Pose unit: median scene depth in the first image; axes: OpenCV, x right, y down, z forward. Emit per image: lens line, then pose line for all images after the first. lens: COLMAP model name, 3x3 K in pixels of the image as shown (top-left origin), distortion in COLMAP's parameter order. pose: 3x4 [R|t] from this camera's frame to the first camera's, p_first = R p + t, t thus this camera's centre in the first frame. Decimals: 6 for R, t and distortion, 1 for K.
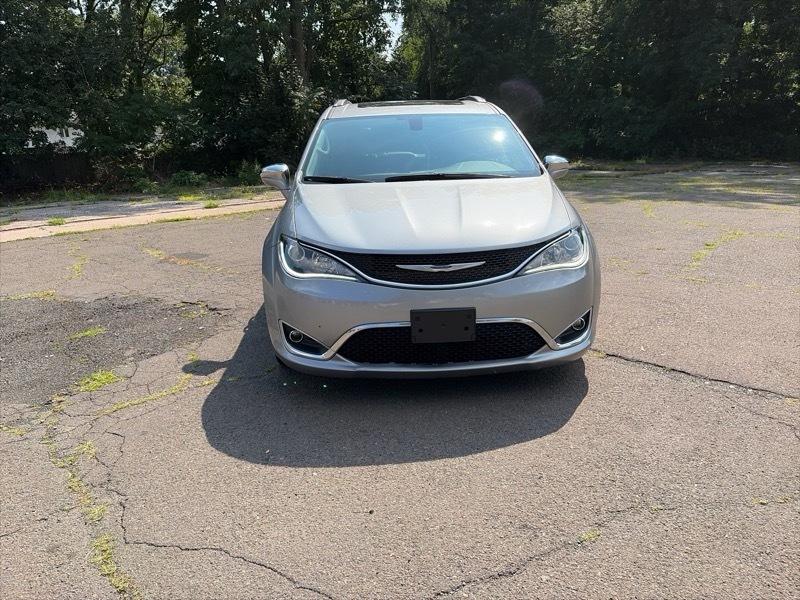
lens RADIAL K [[599.4, 0, 396.7], [0, 599.4, 301.9], [0, 0, 1]] dist [0.030207, -0.019731]
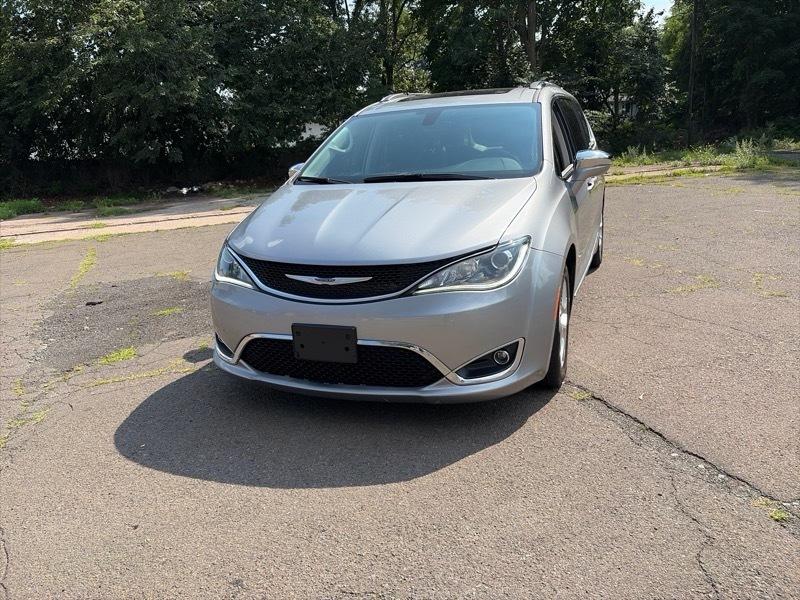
lens RADIAL K [[599.4, 0, 398.8], [0, 599.4, 295.9], [0, 0, 1]] dist [0.030207, -0.019731]
pose [[0.917607, 0.078118, -0.389737, 0.506084], [-0.073195, 0.996939, 0.027492, -0.062957], [0.390691, 0.003300, 0.920516, 0.179899]]
